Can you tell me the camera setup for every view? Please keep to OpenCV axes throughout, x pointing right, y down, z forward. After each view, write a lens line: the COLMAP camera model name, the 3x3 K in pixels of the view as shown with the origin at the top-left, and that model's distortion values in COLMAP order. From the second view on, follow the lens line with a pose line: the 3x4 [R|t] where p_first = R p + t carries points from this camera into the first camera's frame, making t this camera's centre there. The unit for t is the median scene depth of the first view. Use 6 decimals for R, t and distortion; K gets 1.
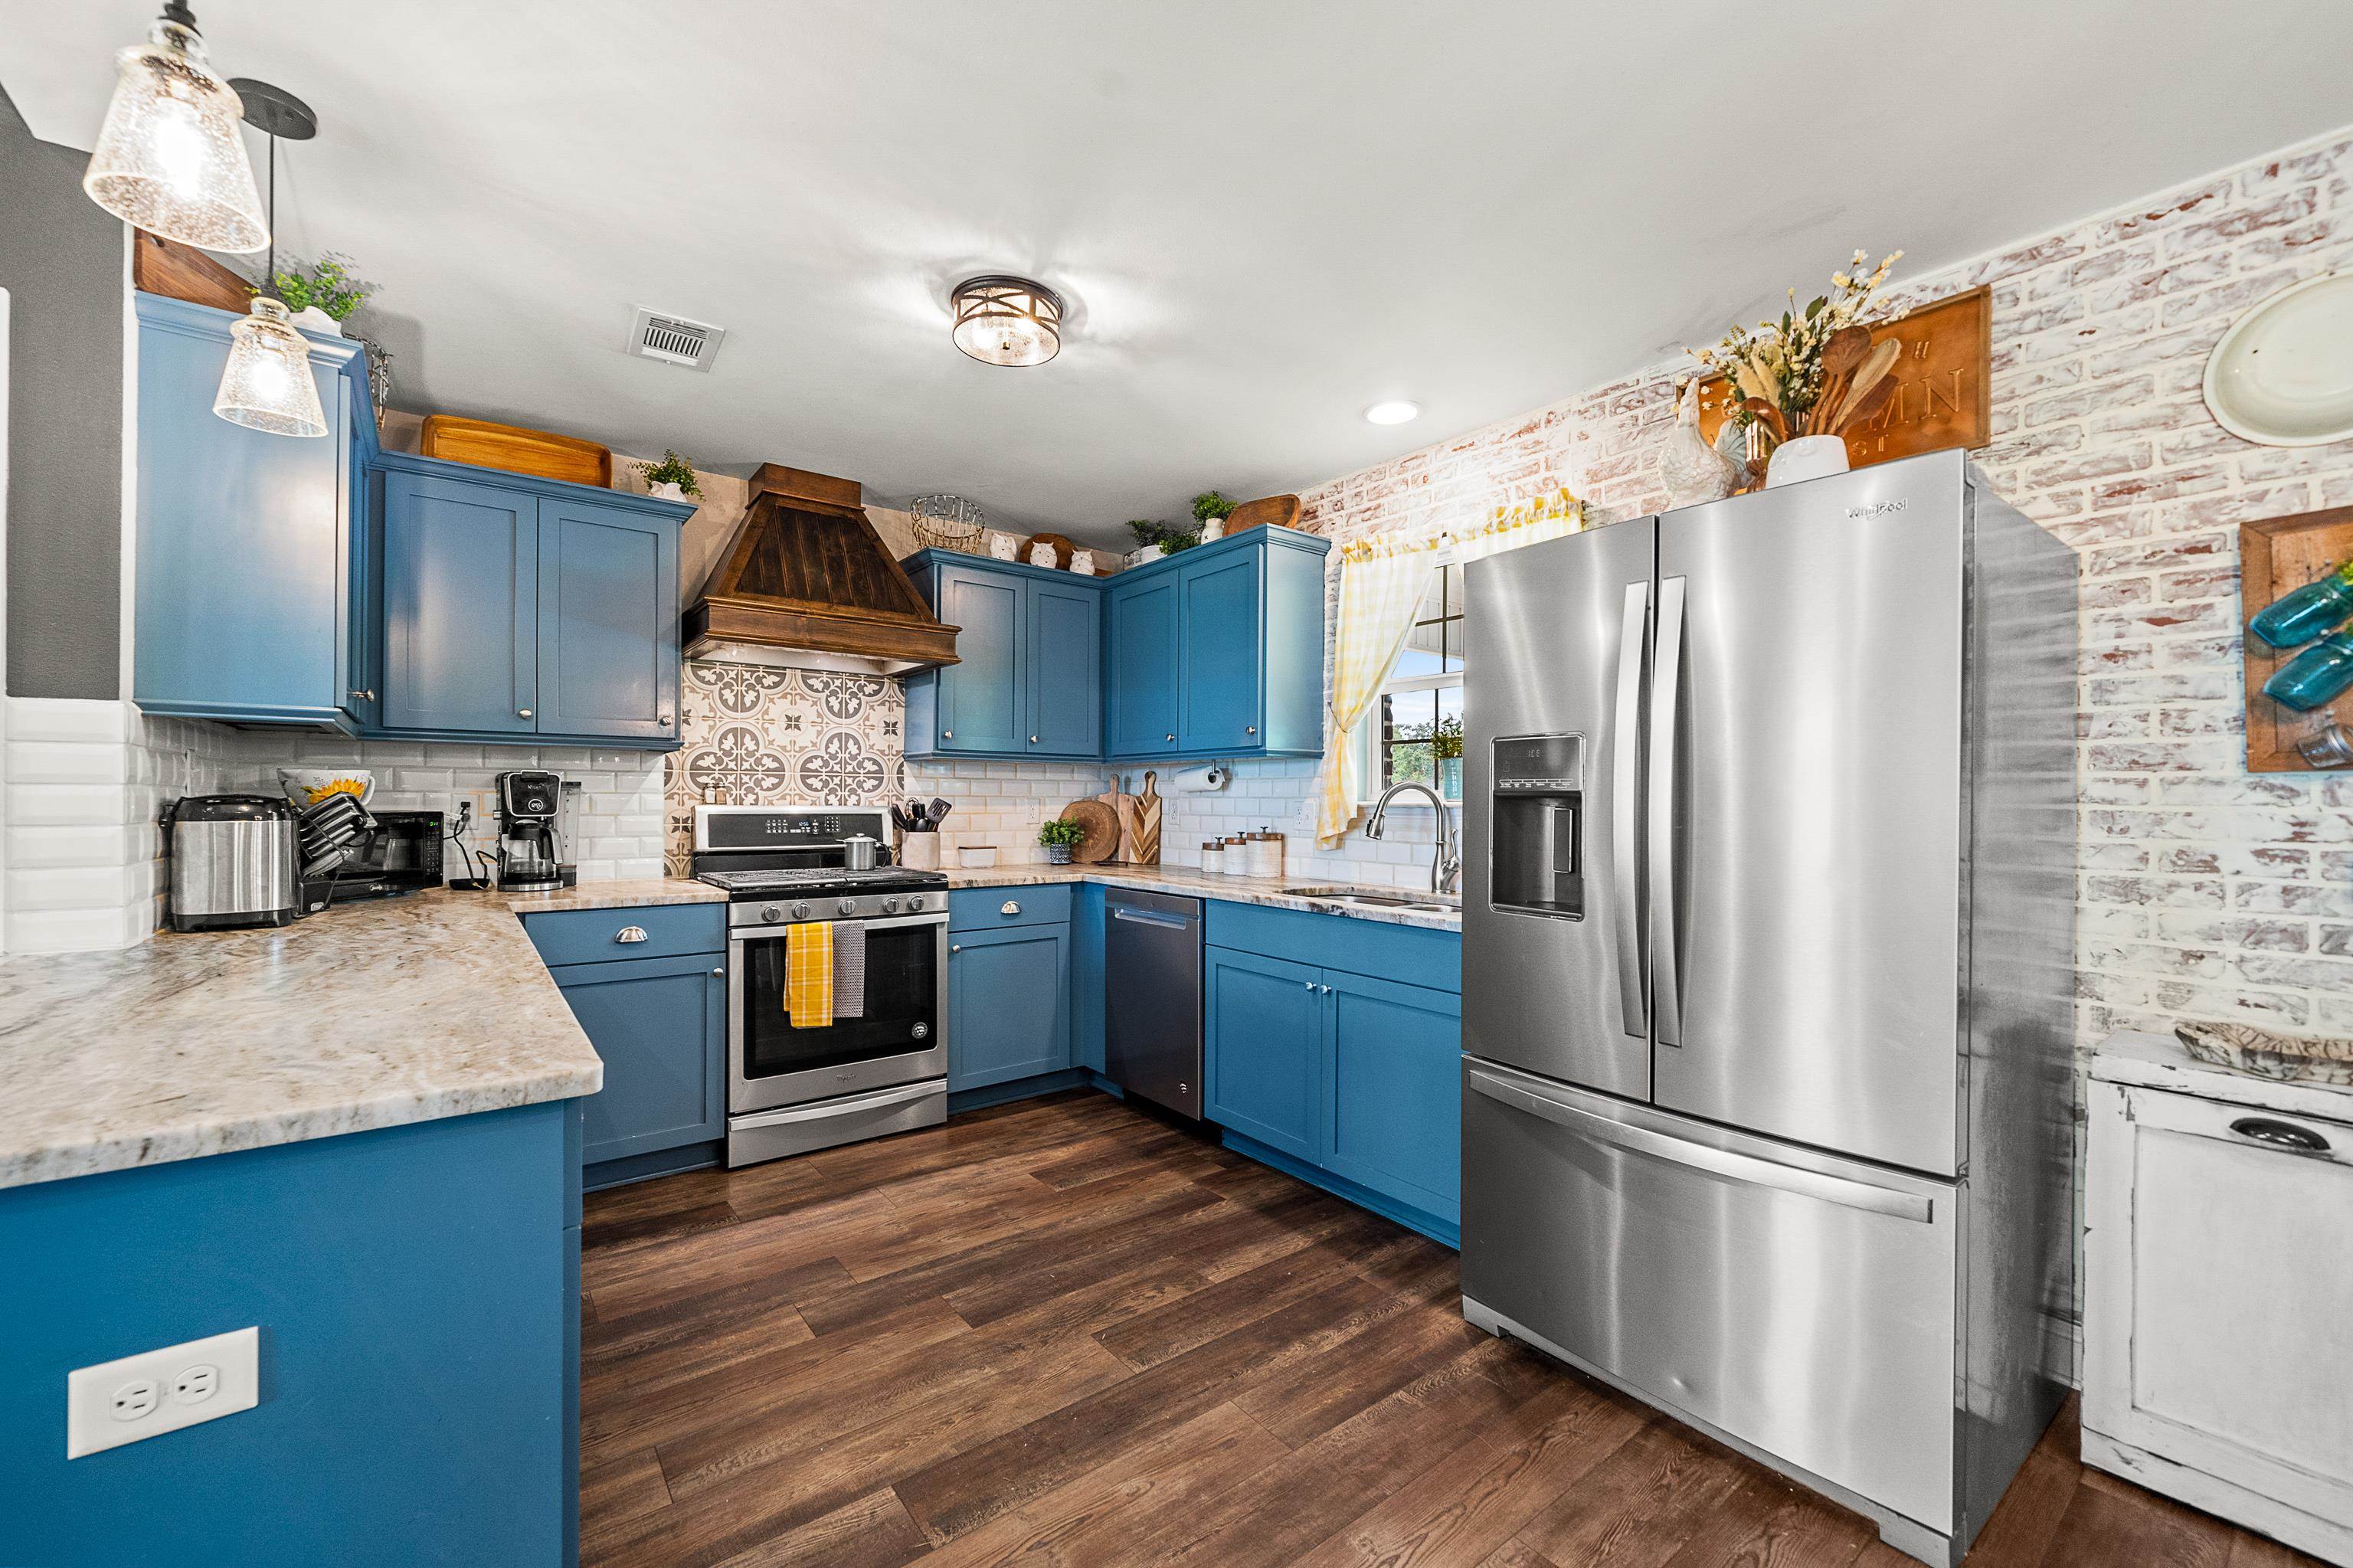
lens RADIAL K [[931.2, 0, 1164.4], [0, 931.2, 801.9], [0, 0, 1]] dist [-0.000810, -0.000419]
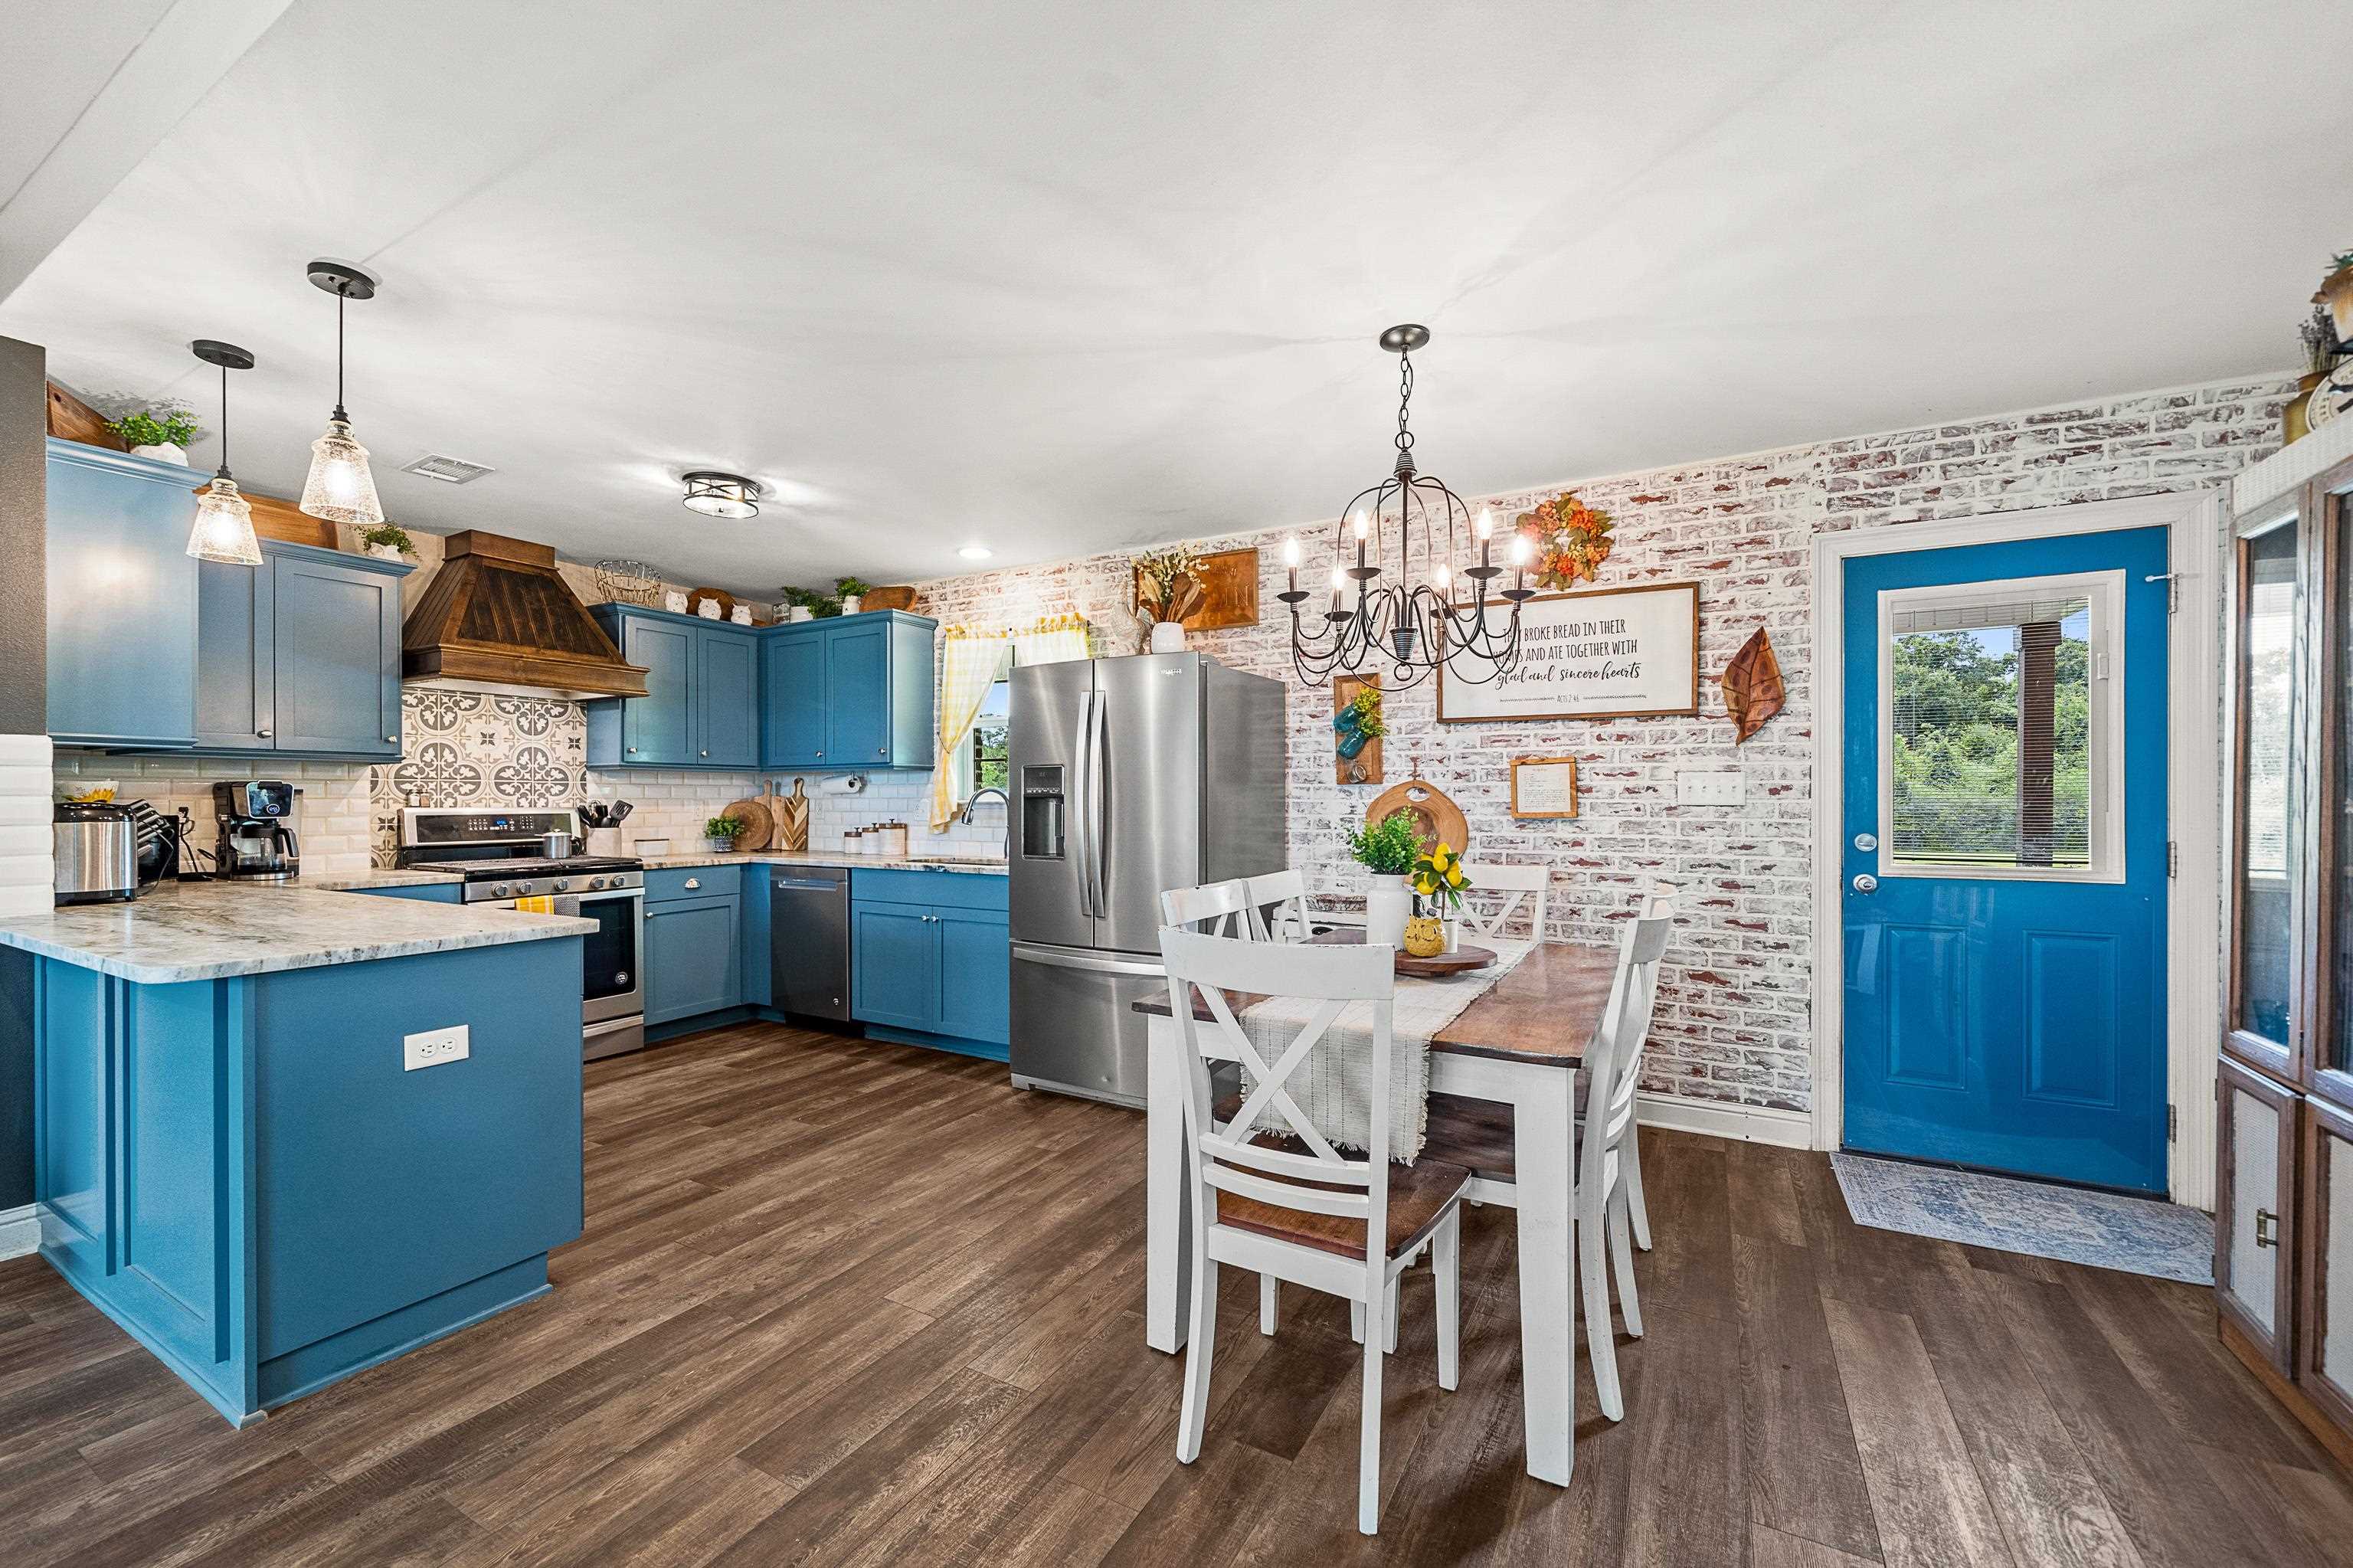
lens RADIAL K [[931.2, 0, 1164.4], [0, 931.2, 801.9], [0, 0, 1]] dist [-0.000810, -0.000419]
pose [[0.921160, -0.008735, 0.389087, -0.070041], [0.008201, 0.999962, 0.003035, 0.000257], [-0.389099, 0.000395, 0.921196, -0.525162]]
